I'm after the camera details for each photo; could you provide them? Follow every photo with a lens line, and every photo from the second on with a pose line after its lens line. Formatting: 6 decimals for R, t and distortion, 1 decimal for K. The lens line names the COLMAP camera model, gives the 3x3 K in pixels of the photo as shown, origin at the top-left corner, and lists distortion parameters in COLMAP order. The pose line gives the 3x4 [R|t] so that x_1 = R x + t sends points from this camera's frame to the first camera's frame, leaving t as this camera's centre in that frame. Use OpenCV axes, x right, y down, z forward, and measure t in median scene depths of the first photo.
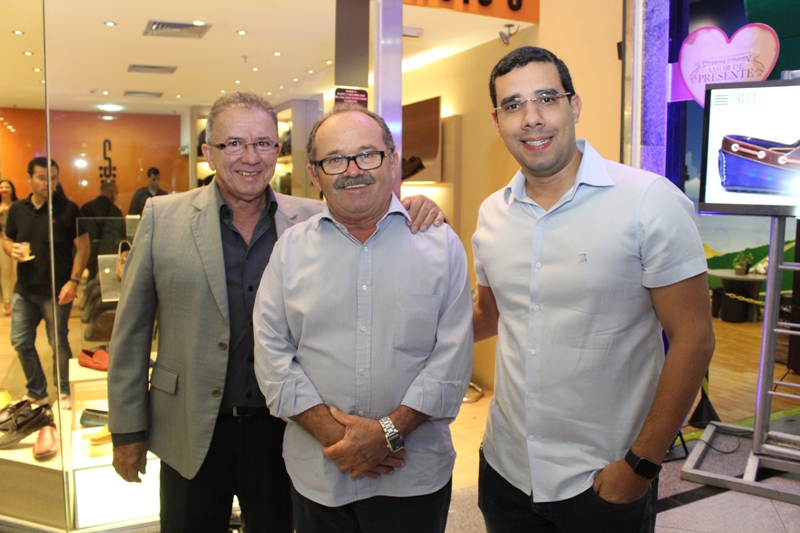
lens RADIAL K [[657.3, 0, 400.0], [0, 657.3, 266.5], [0, 0, 1]] dist [-0.143975, 0.106891]
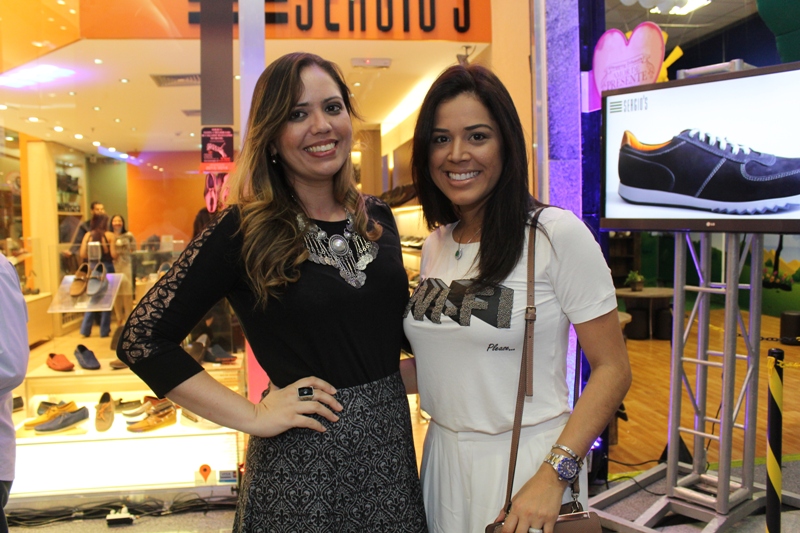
lens RADIAL K [[661.9, 0, 400.0], [0, 661.9, 266.5], [0, 0, 1]] dist [-0.123391, 0.001257]
pose [[0.958959, -0.005594, -0.283491, 0.433939], [-0.005761, 0.999215, -0.039204, 0.007967], [0.283488, 0.039229, 0.958173, 0.014675]]
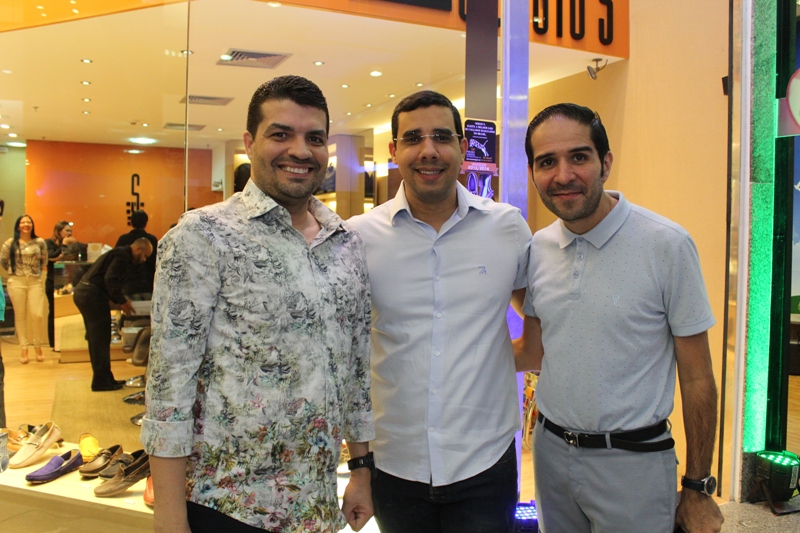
lens RADIAL K [[699.5, 0, 400.0], [0, 699.5, 266.5], [0, 0, 1]] dist [-0.157410, 0.147978]
pose [[0.999982, 0.005197, -0.003102, -0.151170], [-0.005393, 0.997754, -0.066770, 0.010893], [0.002748, 0.066786, 0.997764, -0.016665]]
